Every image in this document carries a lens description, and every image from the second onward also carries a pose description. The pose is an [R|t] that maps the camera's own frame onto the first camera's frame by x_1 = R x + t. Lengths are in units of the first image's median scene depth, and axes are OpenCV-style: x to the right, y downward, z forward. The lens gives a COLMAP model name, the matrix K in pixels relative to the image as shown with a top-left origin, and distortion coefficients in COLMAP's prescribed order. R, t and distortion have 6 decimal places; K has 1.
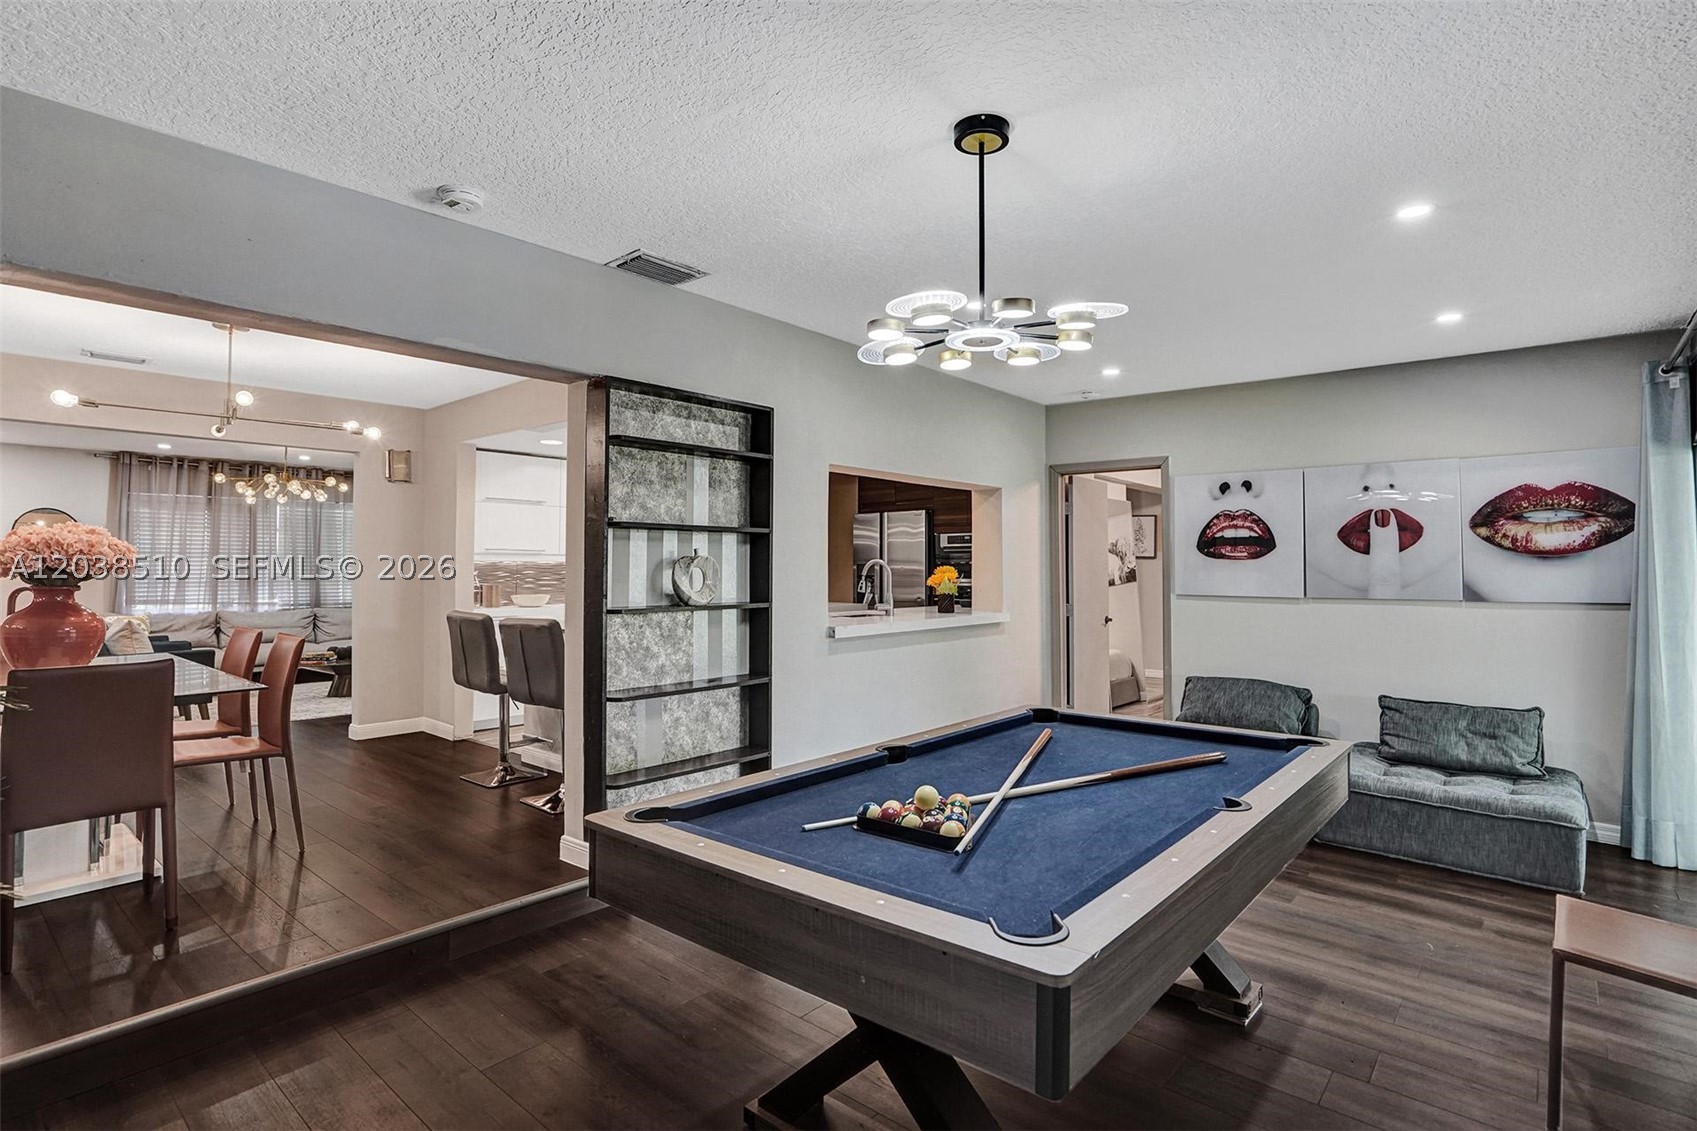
lens RADIAL K [[881.6, 0, 813.6], [0, 881.6, 525.5], [0, 0, 1]] dist [0.002102, 0.007013]
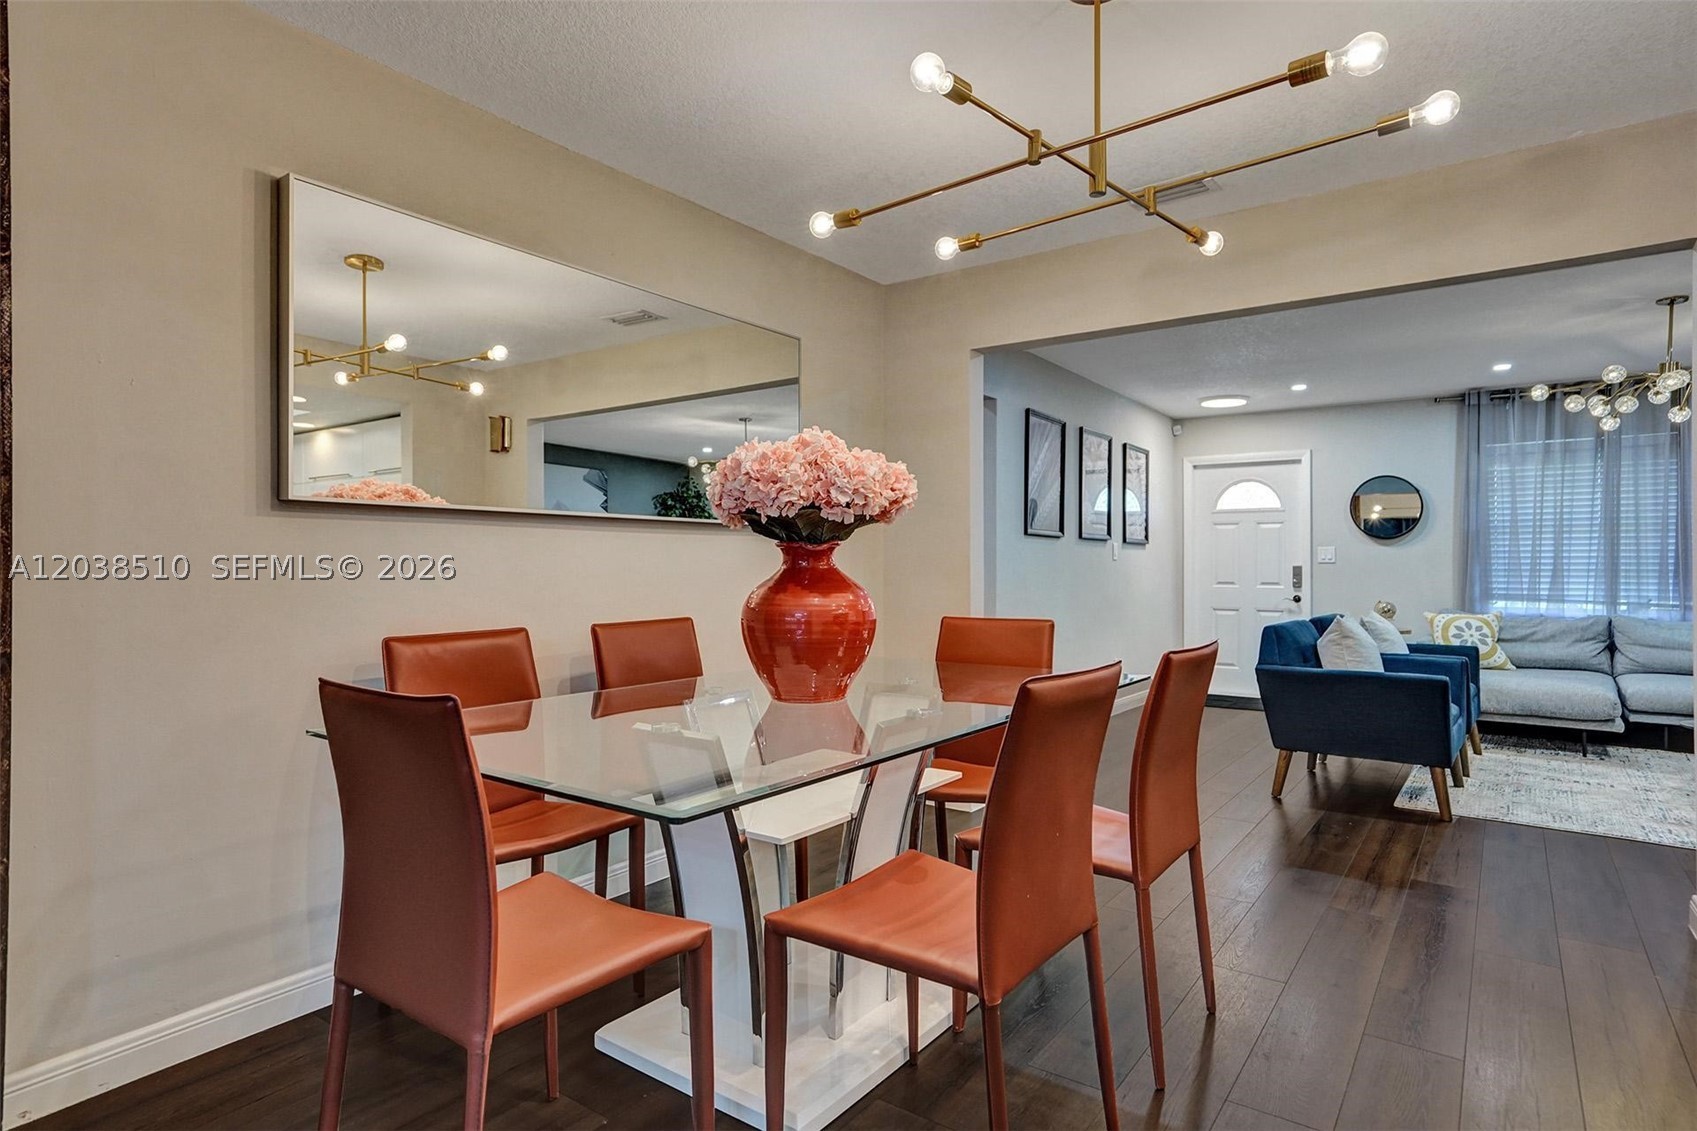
lens RADIAL K [[889.3, 0, 848.8], [0, 889.3, 573.7], [0, 0, 1]] dist [-0.030431, 0.000563]
pose [[0.097500, 0.009388, -0.995191, -0.108715], [0.044317, 0.998923, 0.013765, 0.034279], [0.994248, -0.045446, 0.096979, 0.402782]]
